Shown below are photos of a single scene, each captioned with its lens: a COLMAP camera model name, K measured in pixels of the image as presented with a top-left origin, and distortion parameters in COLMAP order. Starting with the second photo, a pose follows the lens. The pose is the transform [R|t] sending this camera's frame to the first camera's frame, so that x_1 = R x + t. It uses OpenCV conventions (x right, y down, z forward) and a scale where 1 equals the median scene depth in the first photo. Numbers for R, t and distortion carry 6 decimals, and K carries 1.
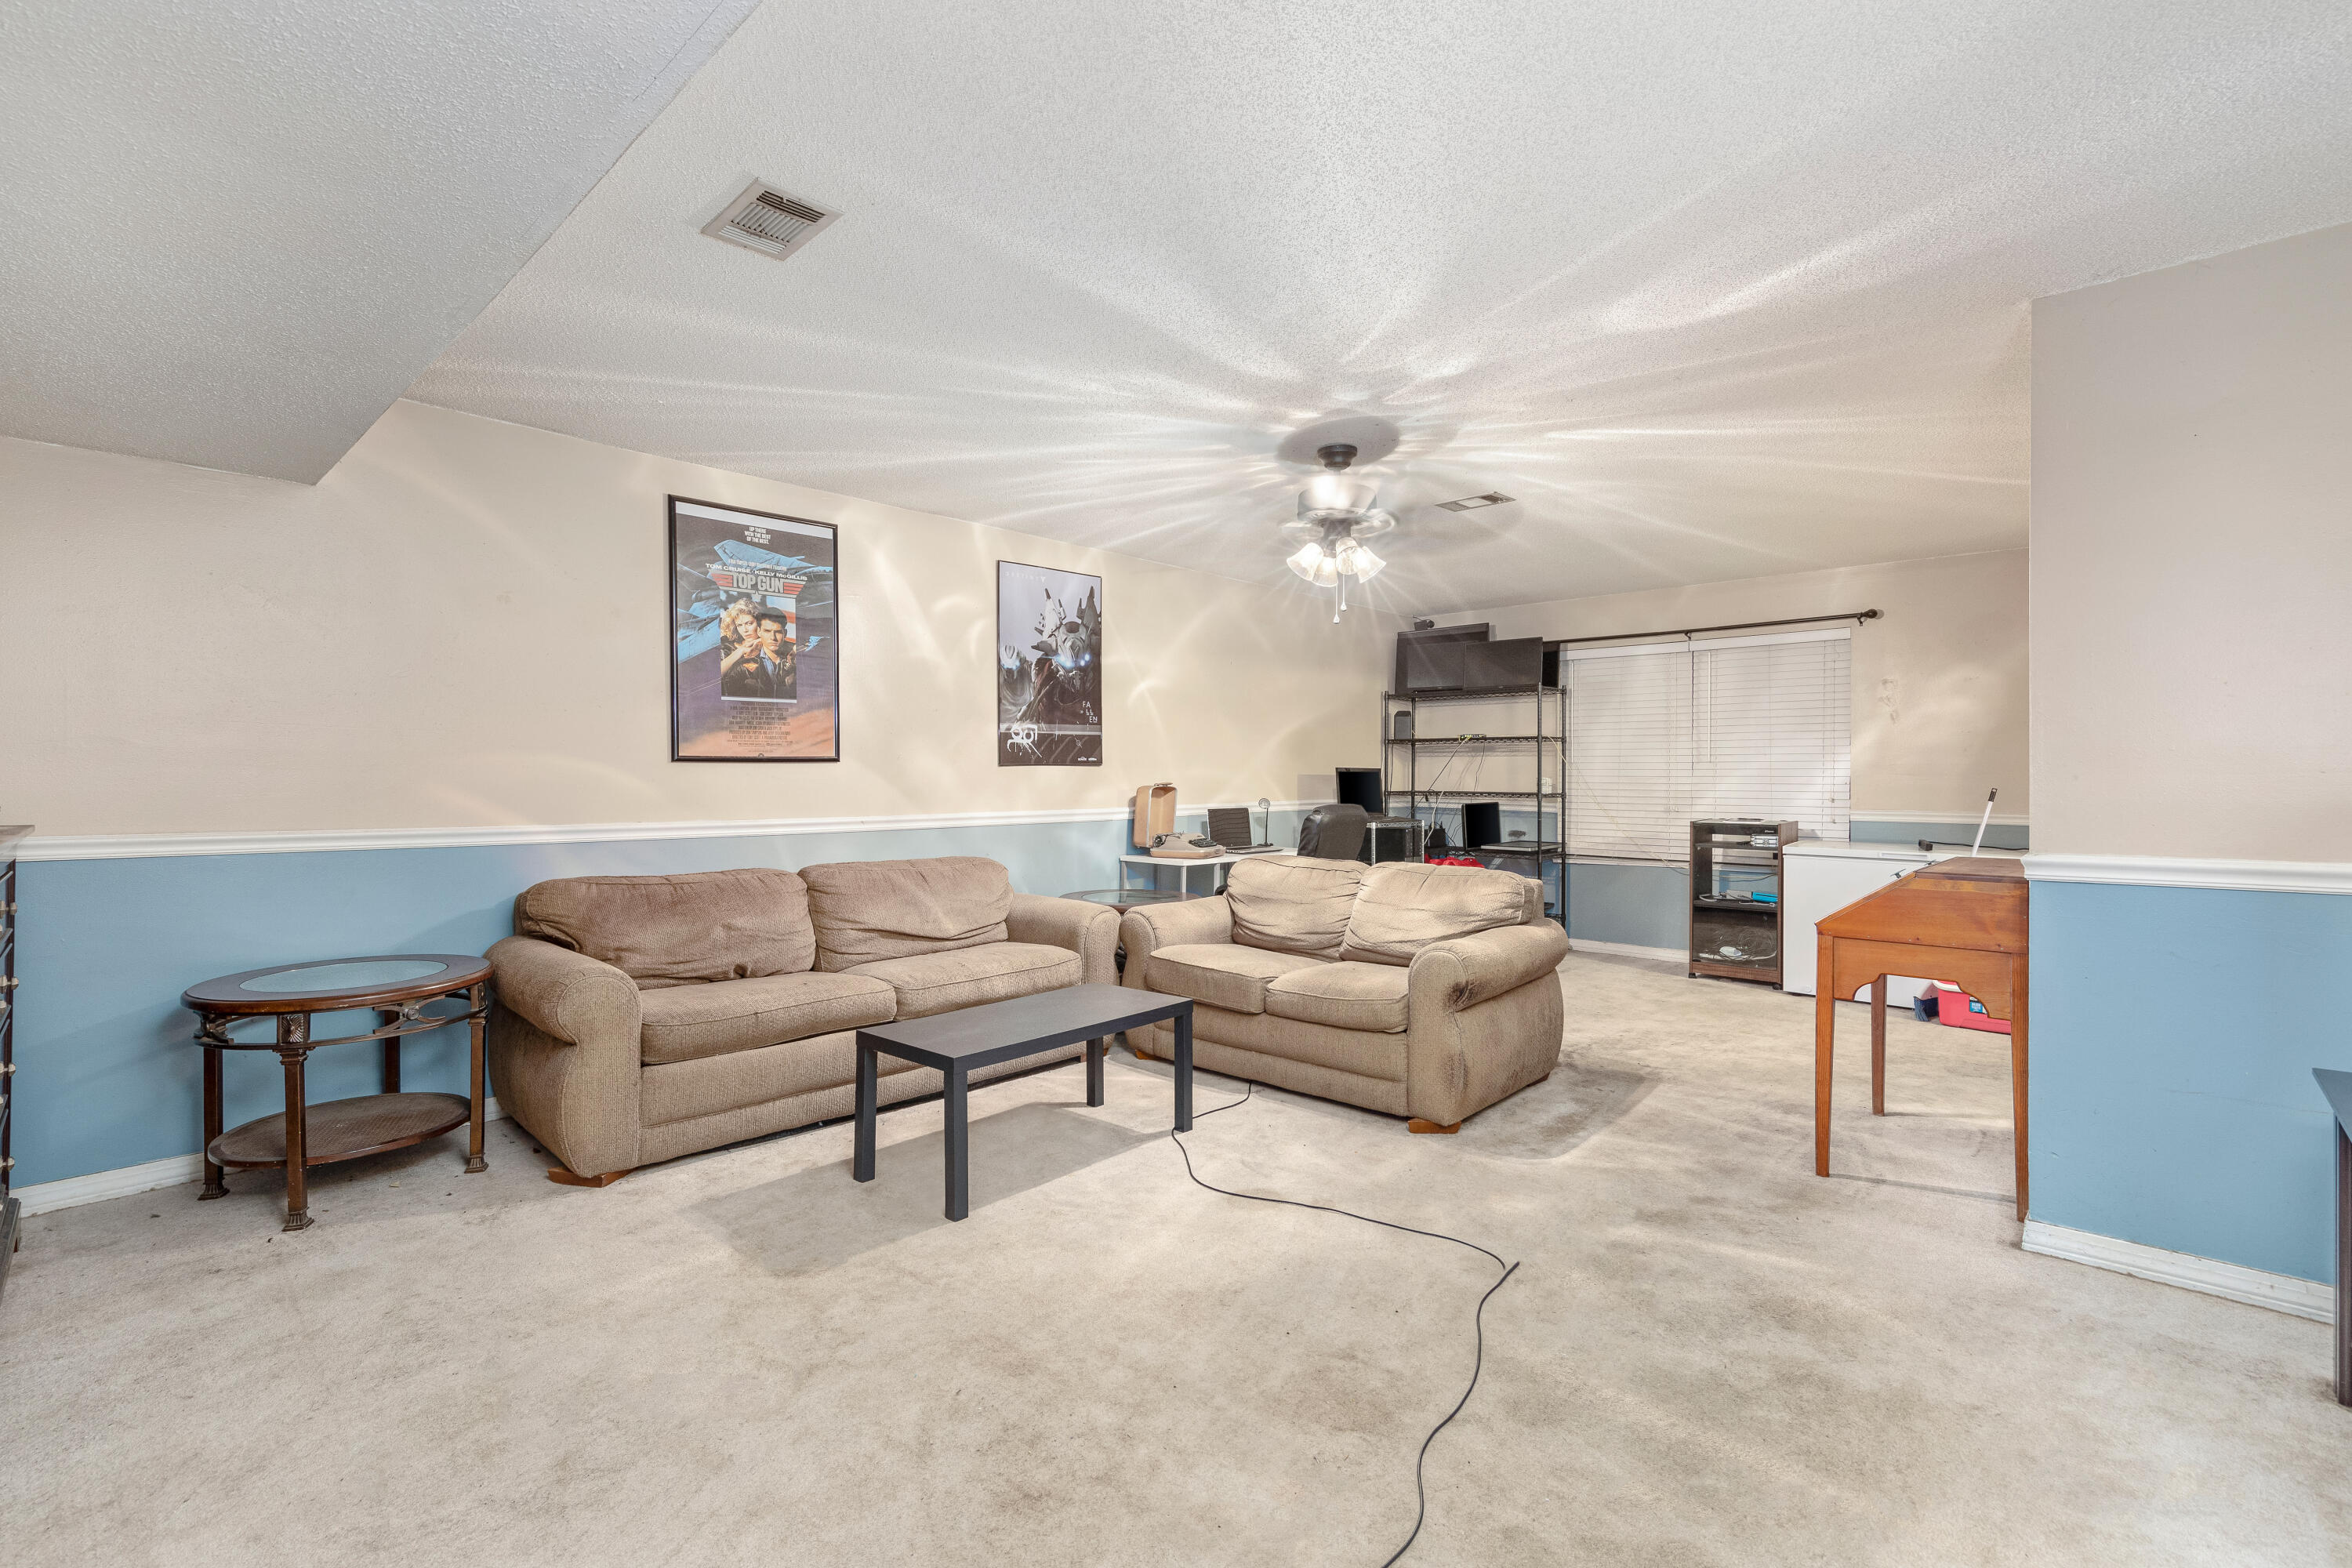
lens RADIAL K [[1062.3, 0, 1181.5], [0, 1062.3, 783.8], [0, 0, 1]] dist [0.005202, -0.000801]
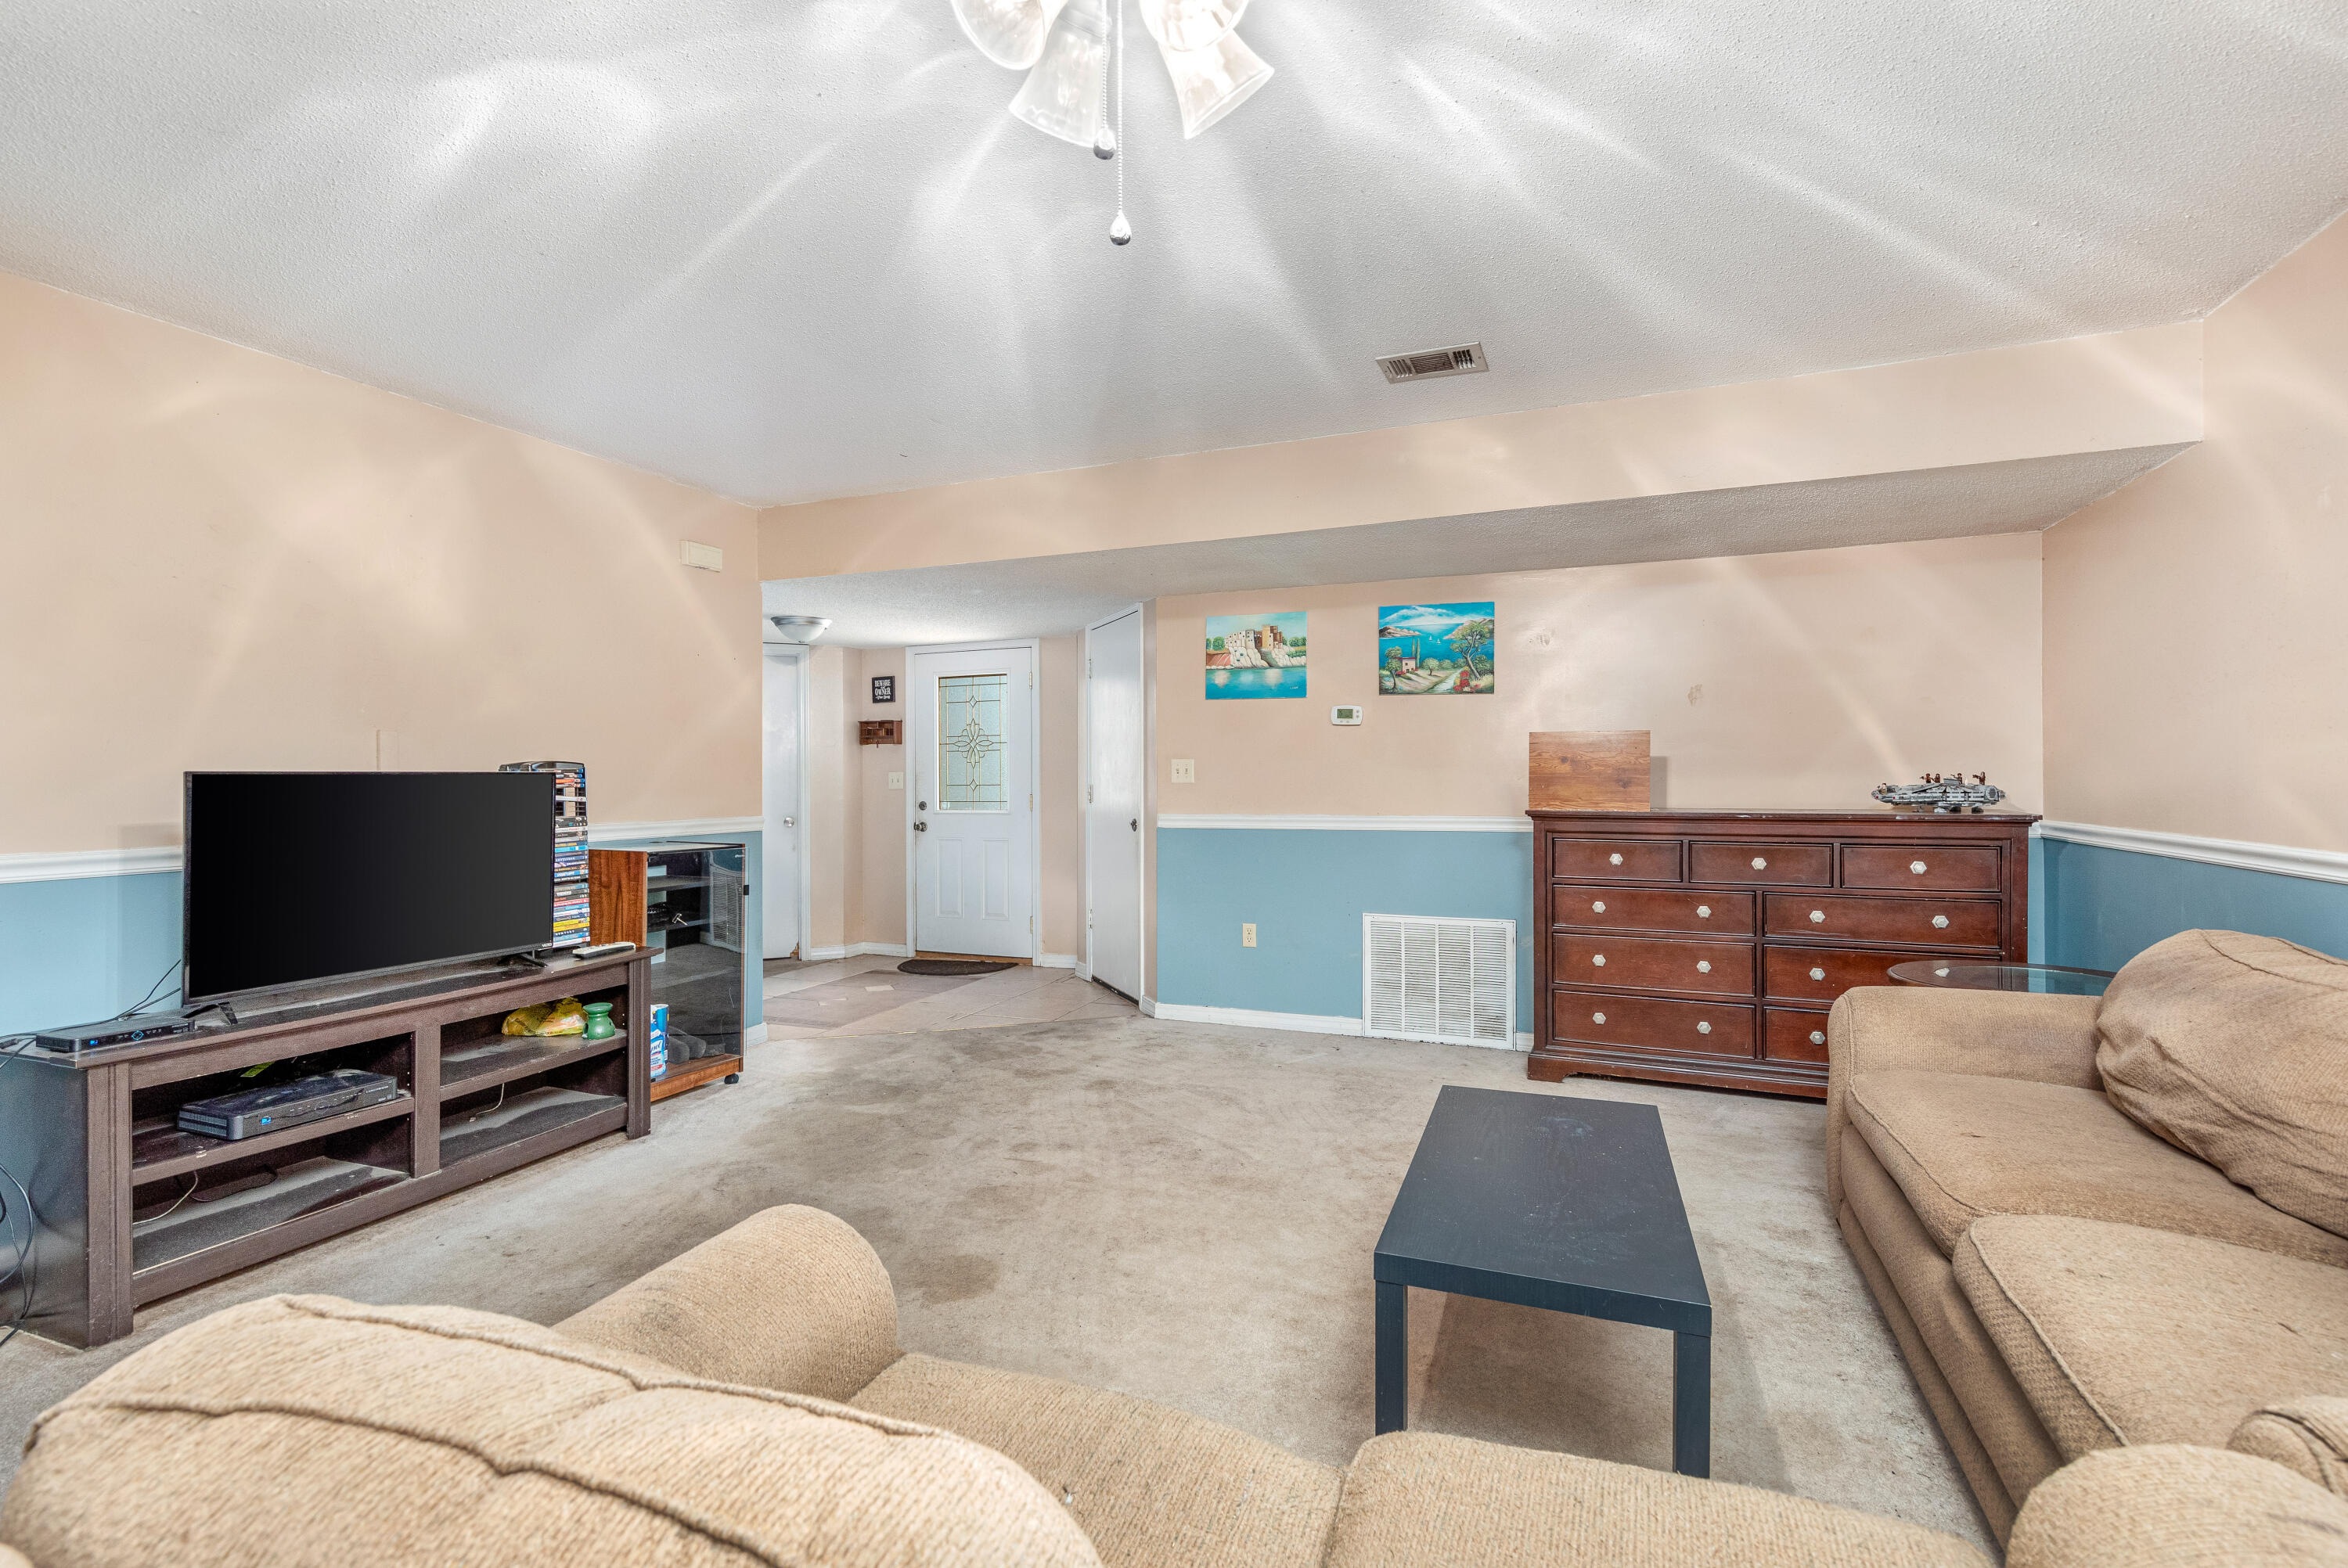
lens RADIAL K [[1060.4, 0, 1182.6], [0, 1060.4, 782.5], [0, 0, 1]] dist [0.005202, -0.000801]
pose [[-0.931687, -0.000990, -0.363262, 0.435908], [-0.003661, 0.999971, 0.006665, -0.011498], [0.363245, 0.007539, -0.931663, 2.351792]]
